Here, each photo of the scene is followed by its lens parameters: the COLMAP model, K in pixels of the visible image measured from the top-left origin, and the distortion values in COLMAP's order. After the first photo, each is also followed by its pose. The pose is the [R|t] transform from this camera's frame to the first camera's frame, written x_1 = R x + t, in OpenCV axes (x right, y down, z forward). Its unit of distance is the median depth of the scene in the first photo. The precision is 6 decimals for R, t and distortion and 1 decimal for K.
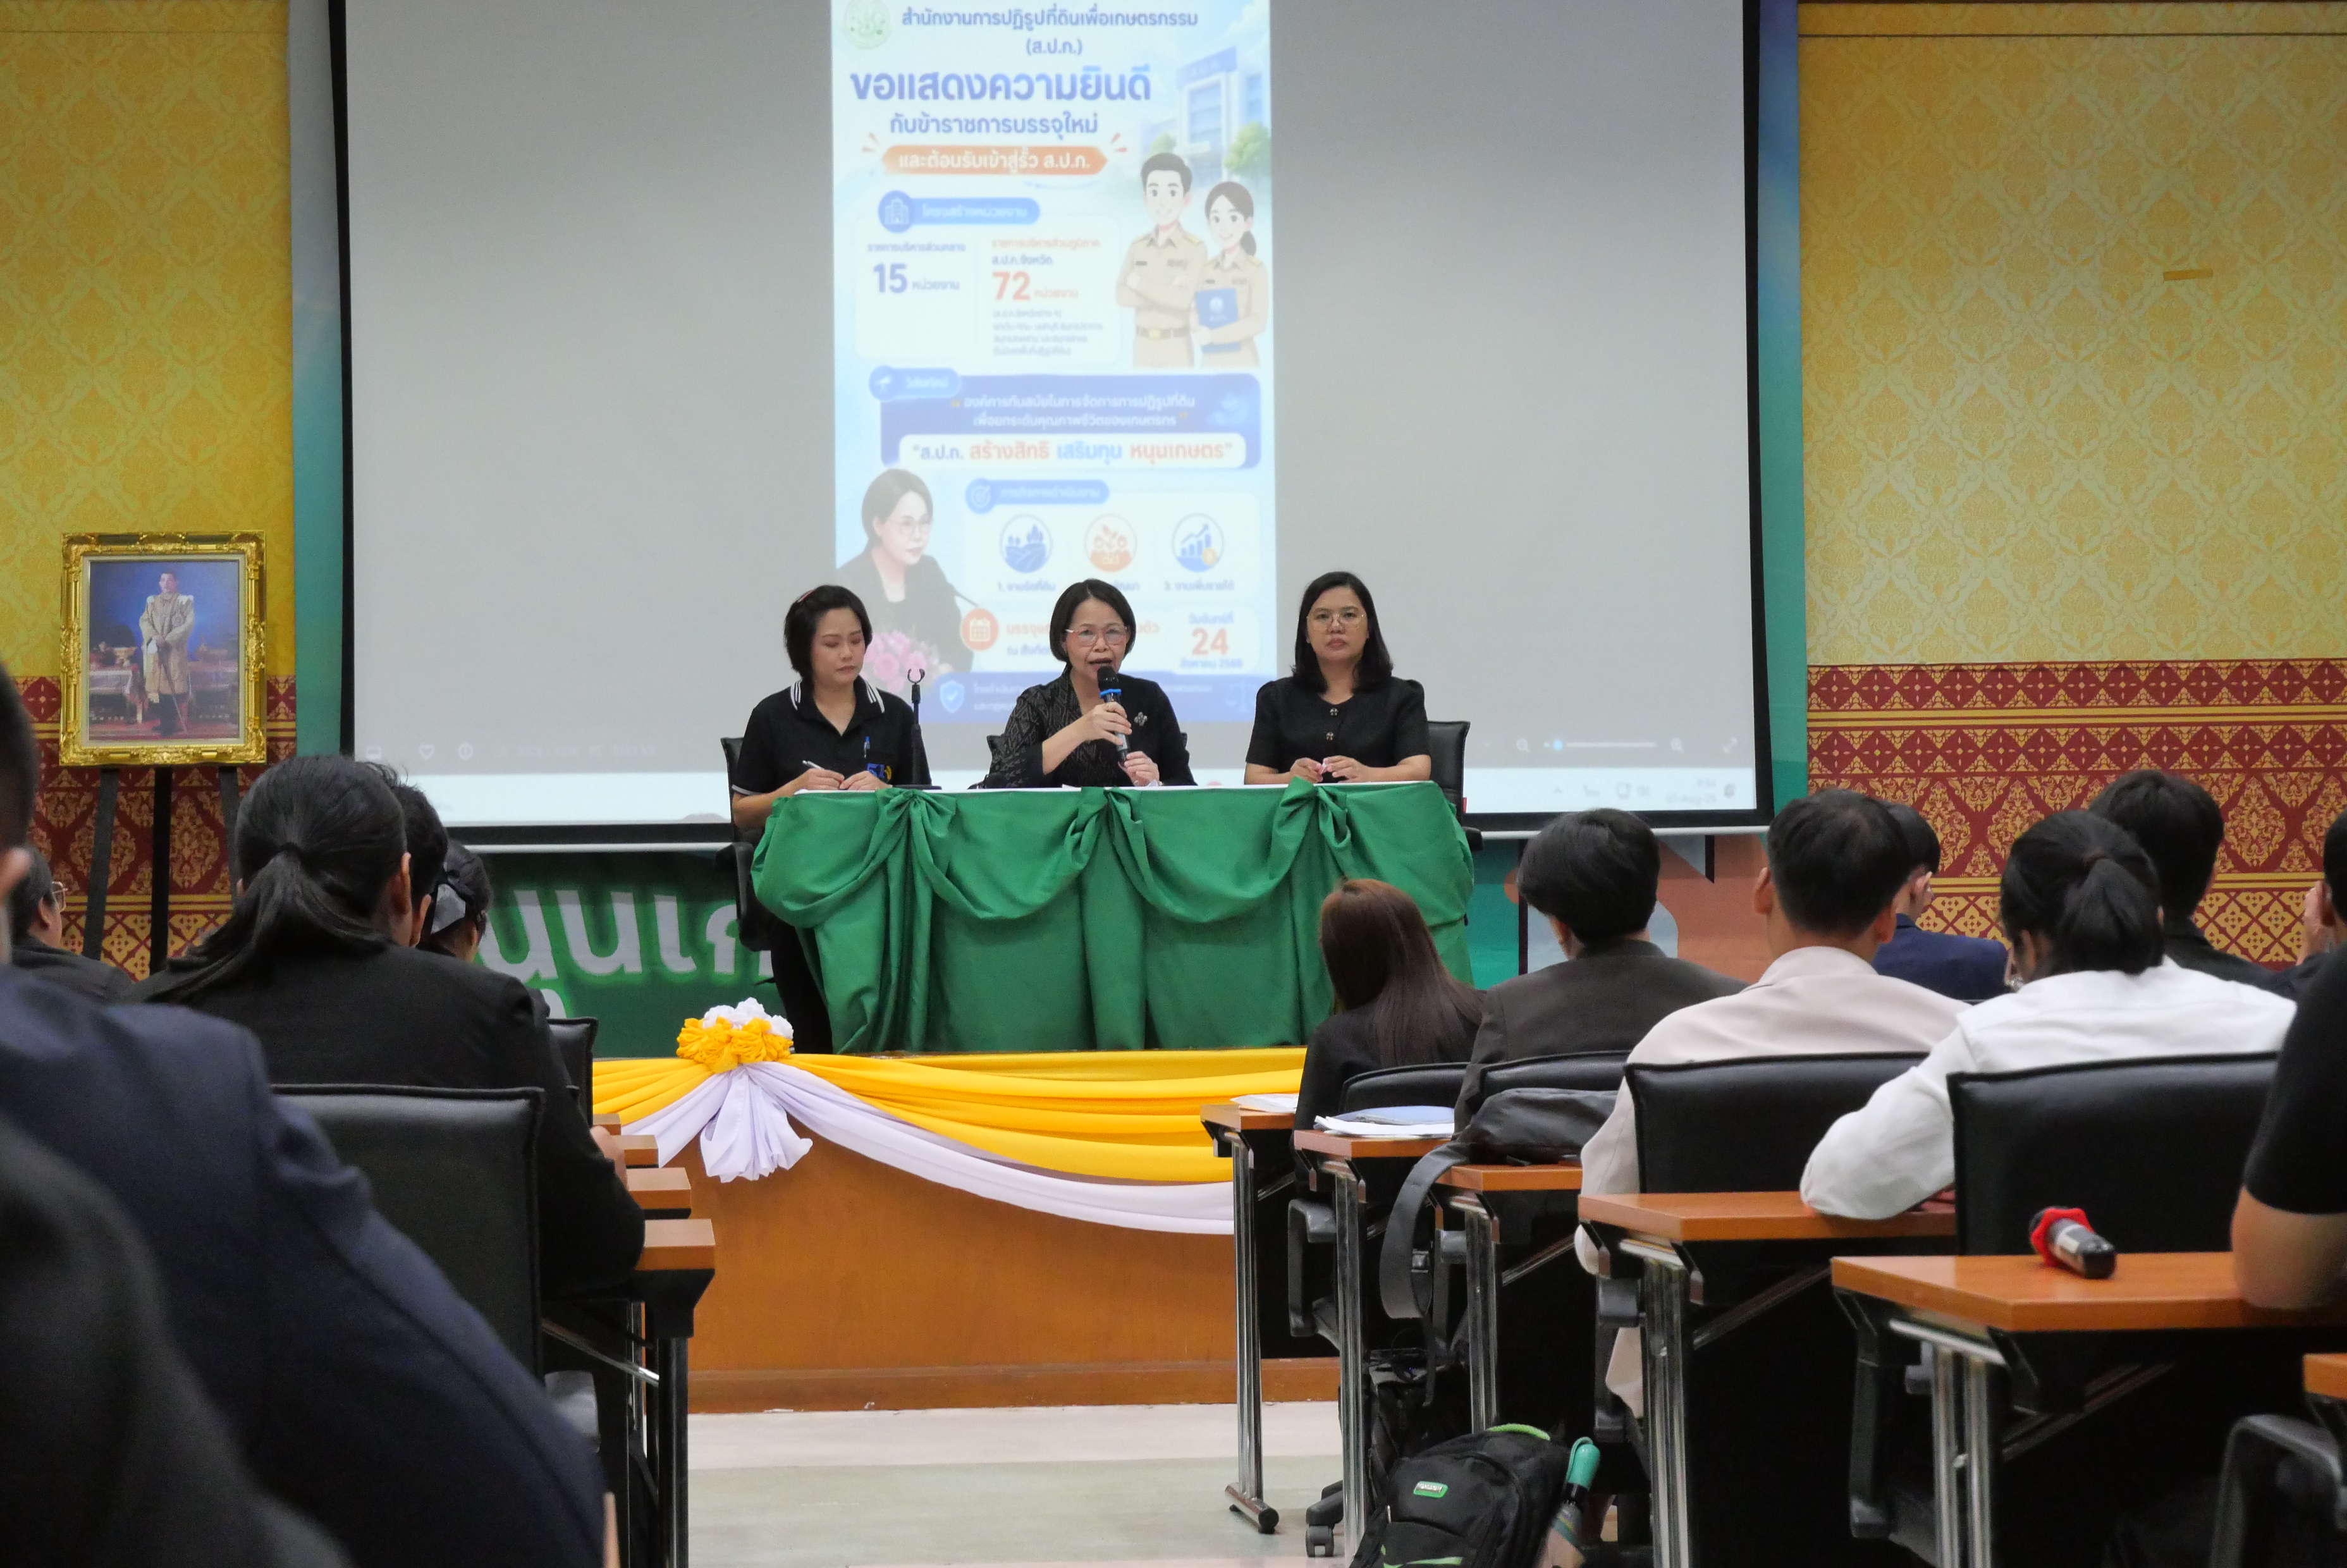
lens RADIAL K [[5876.9, 0, 988.9], [0, 5876.9, 791.5], [0, 0, 1]] dist [0.411959, 0.092435]
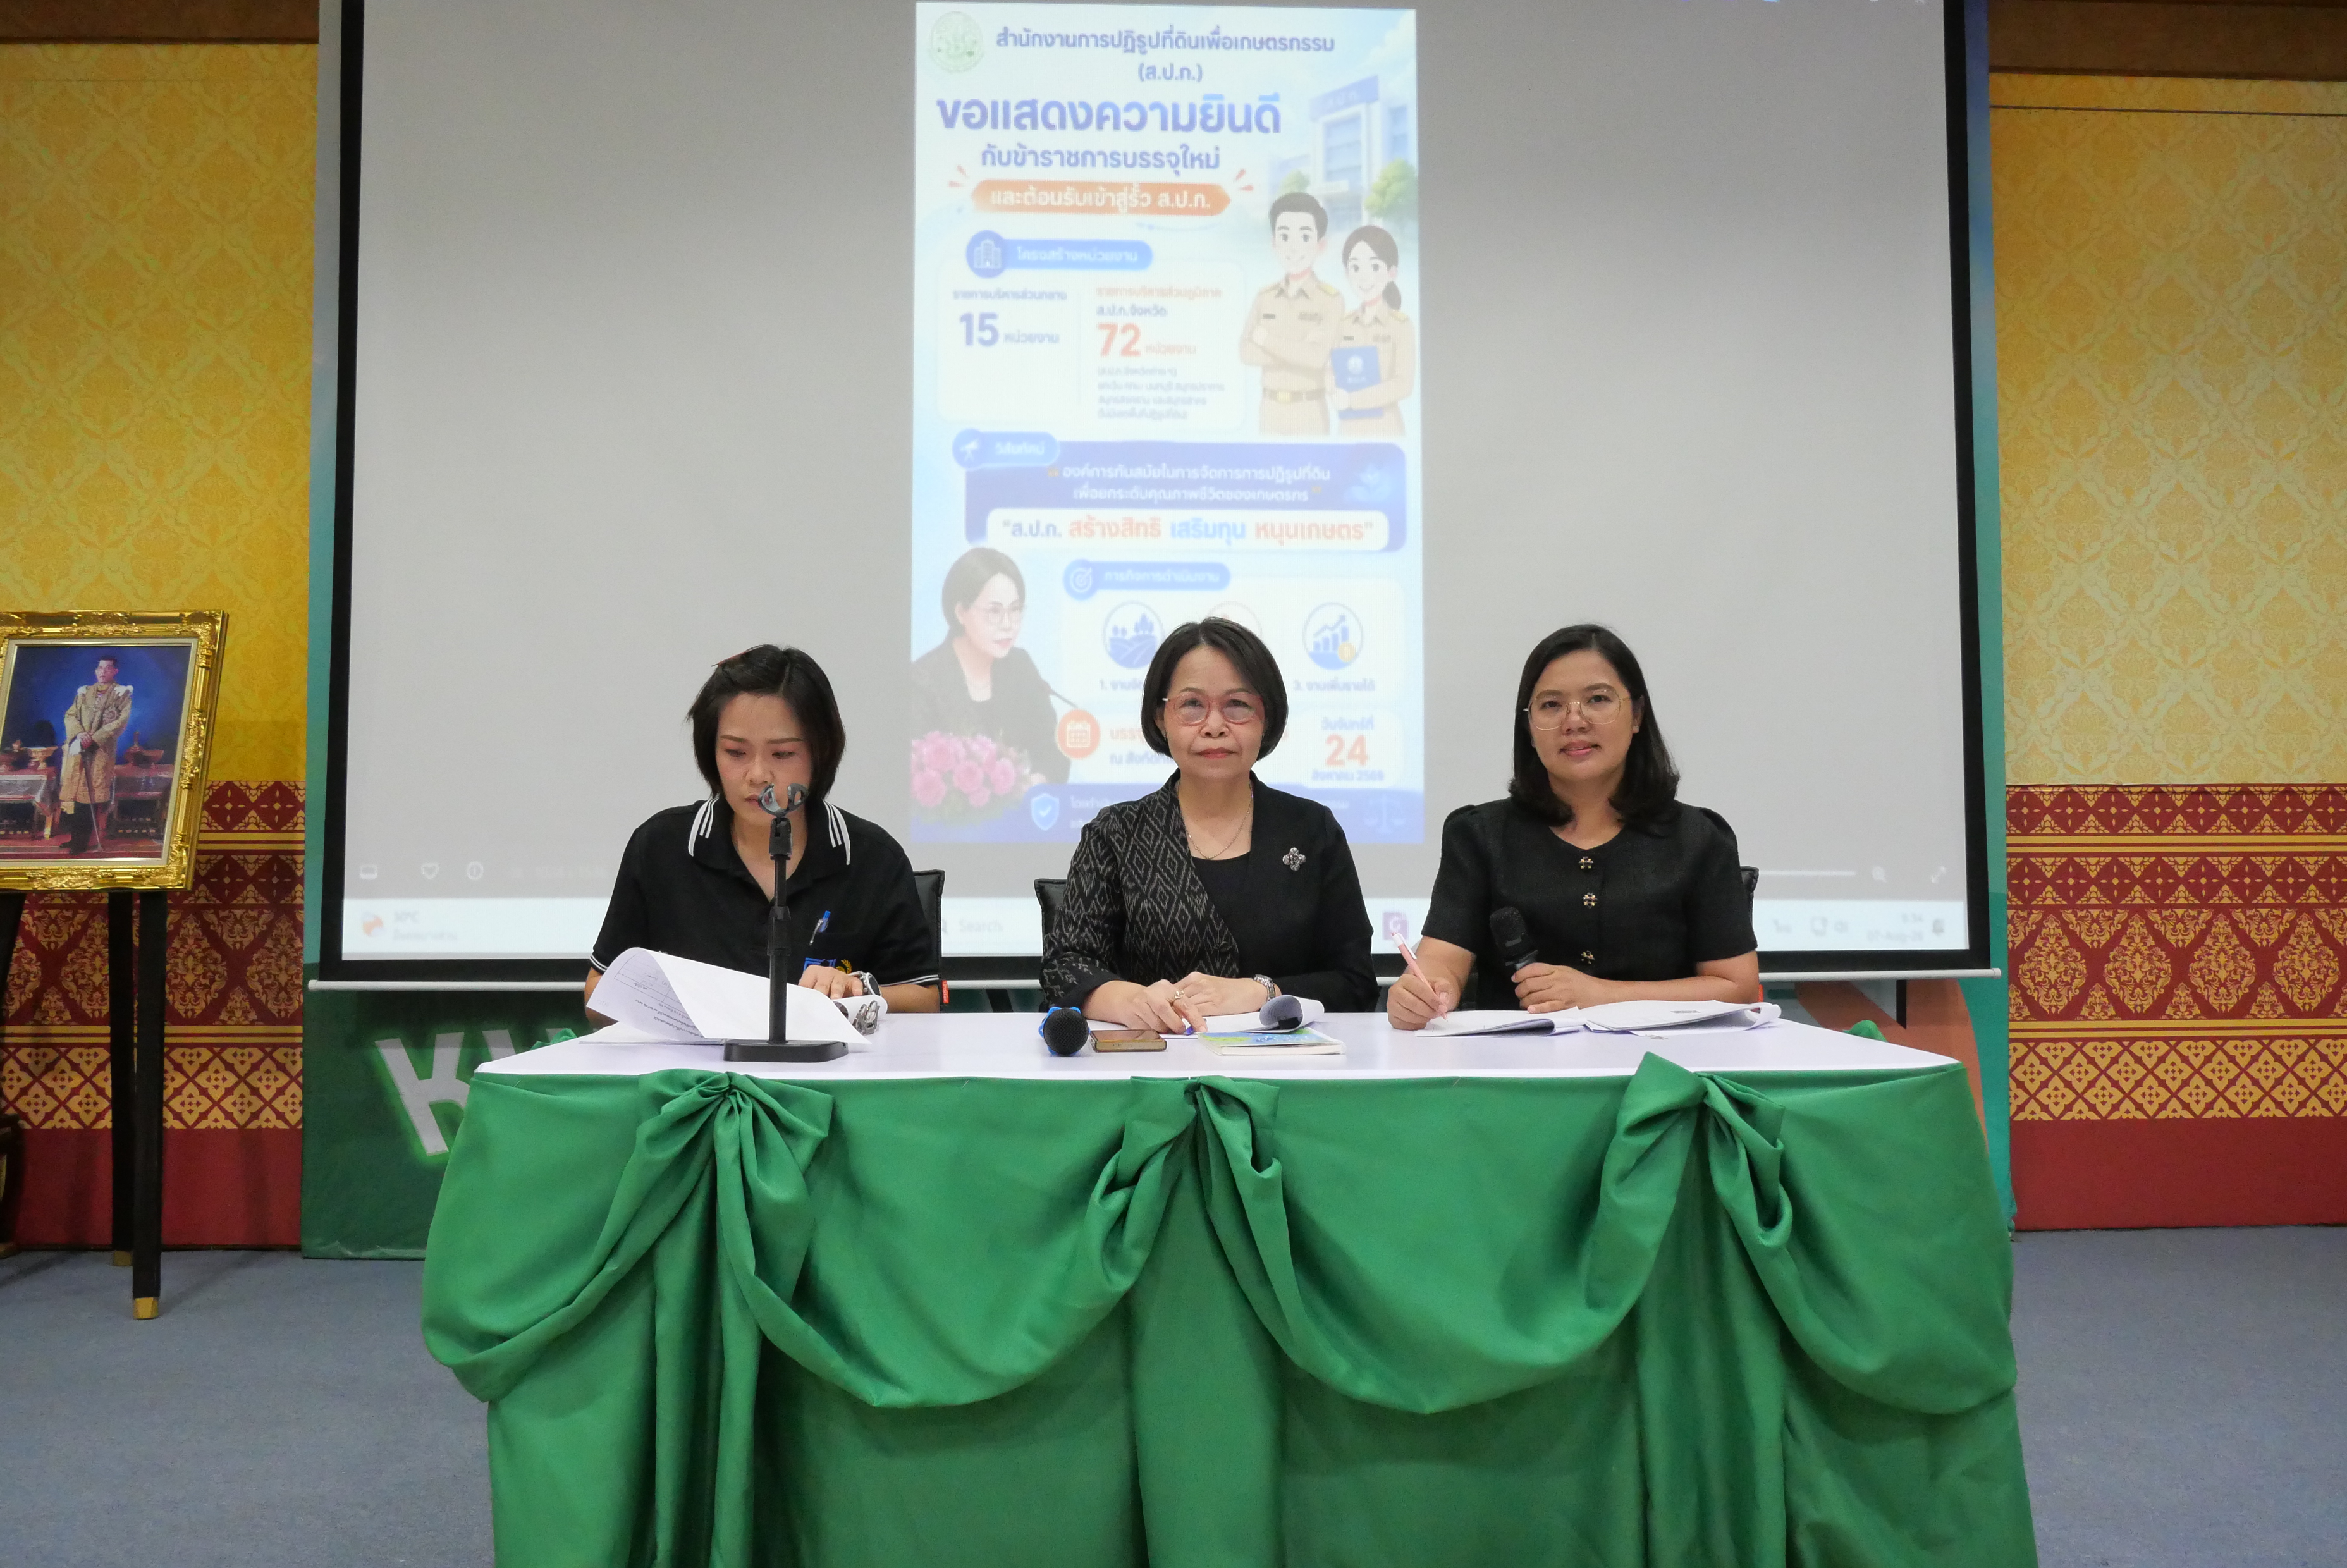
lens RADIAL K [[1889.8, 0, 1107.8], [0, 1889.8, 784.9], [0, 0, 1]] dist [-0.061526, -0.003077]
pose [[0.998565, 0.009049, -0.052784, 0.017389], [-0.009858, 0.999838, -0.015084, -0.015981], [0.052639, 0.015583, 0.998492, 0.723743]]
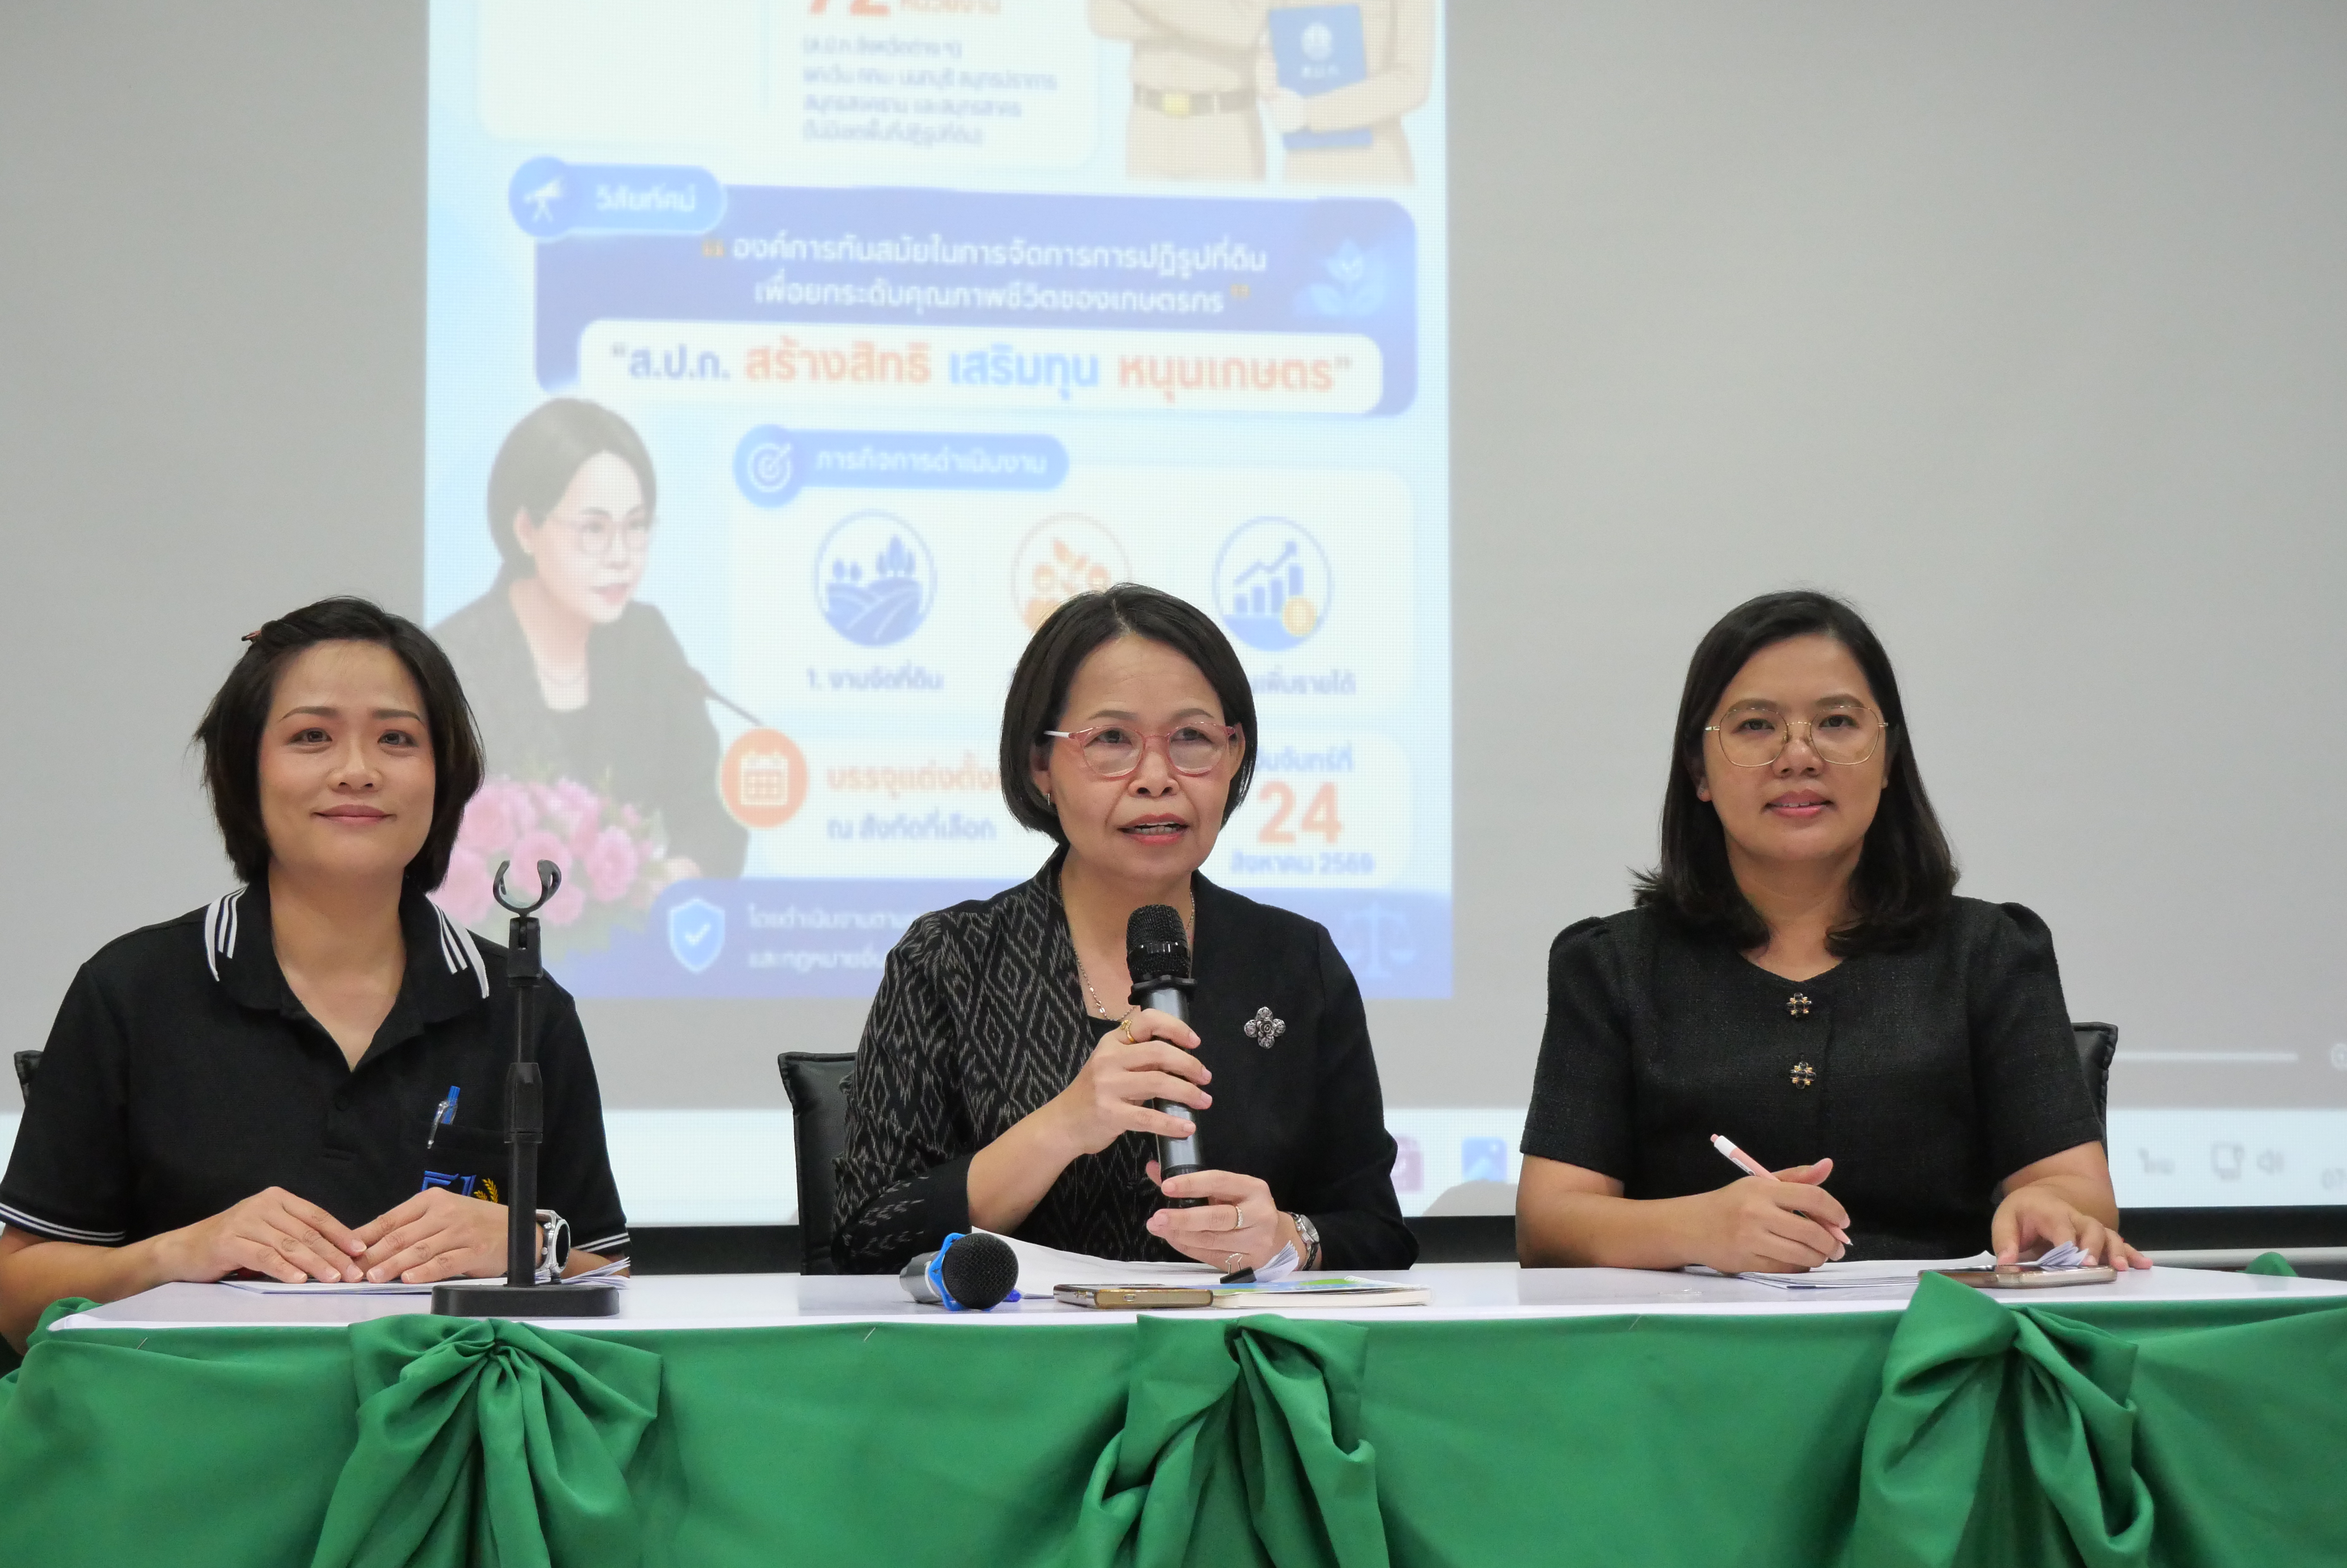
lens RADIAL K [[4720.7, 0, 1063.1], [0, 4720.7, 784.1], [0, 0, 1]] dist [0.022314, 0.356044]
pose [[0.998104, 0.011402, 0.060493, -0.000592], [-0.008877, 0.999085, -0.041846, -0.013001], [-0.060914, 0.041230, 0.997291, 0.657524]]
